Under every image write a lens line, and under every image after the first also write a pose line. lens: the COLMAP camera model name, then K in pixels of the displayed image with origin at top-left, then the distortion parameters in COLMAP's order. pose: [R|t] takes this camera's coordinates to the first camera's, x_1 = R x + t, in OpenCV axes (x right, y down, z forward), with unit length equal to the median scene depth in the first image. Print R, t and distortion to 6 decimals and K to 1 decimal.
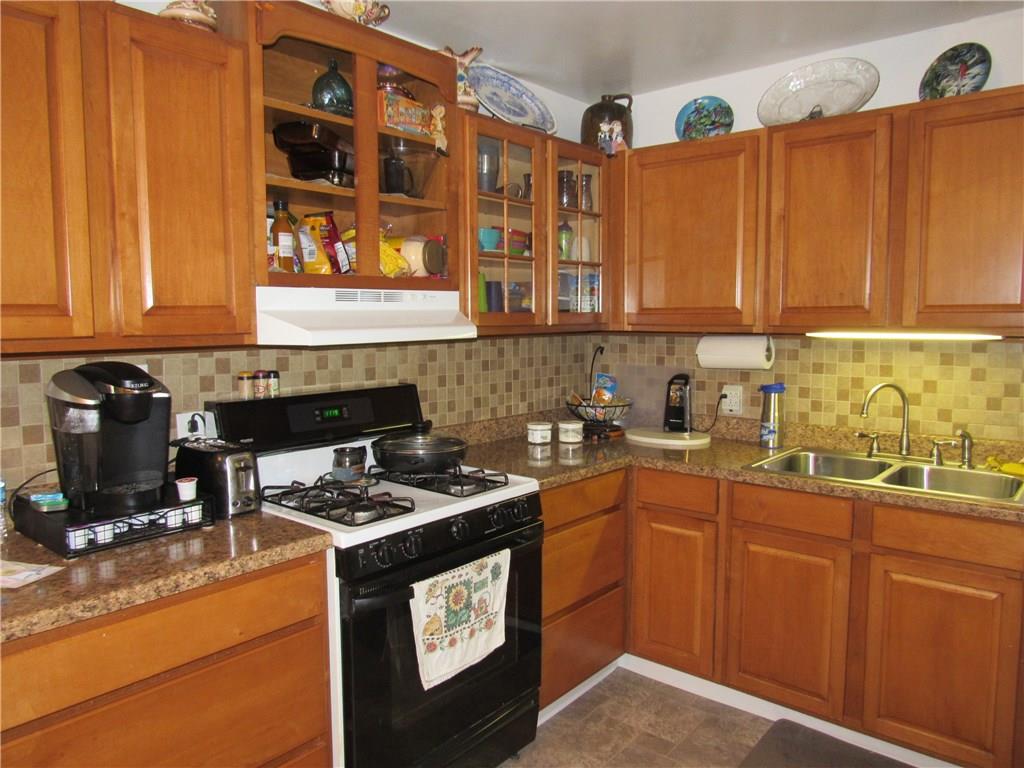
lens RADIAL K [[740.7, 0, 513.8], [0, 740.7, 385.5], [0, 0, 1]] dist [-0.028092, 0.014414]
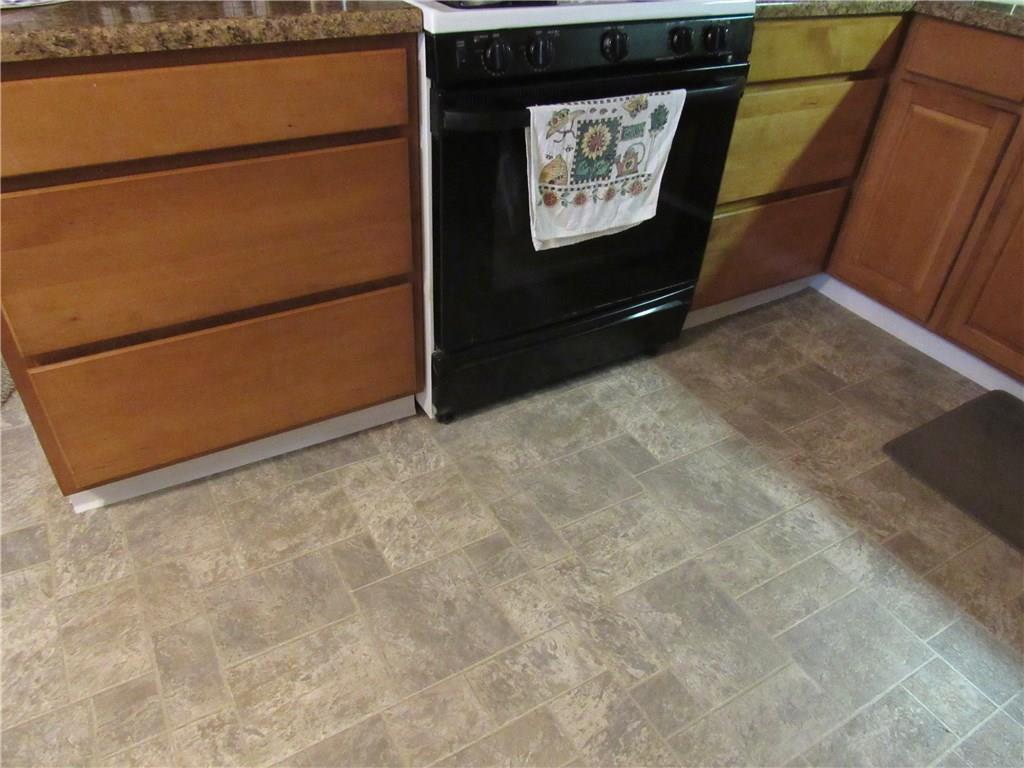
lens RADIAL K [[740.7, 0, 514.8], [0, 740.7, 384.2], [0, 0, 1]] dist [-0.028092, 0.014414]
pose [[0.942109, 0.239994, -0.234165, 0.076936], [-0.088381, 0.851402, 0.517013, 0.118316], [0.323449, -0.466387, 0.823325, 0.252643]]
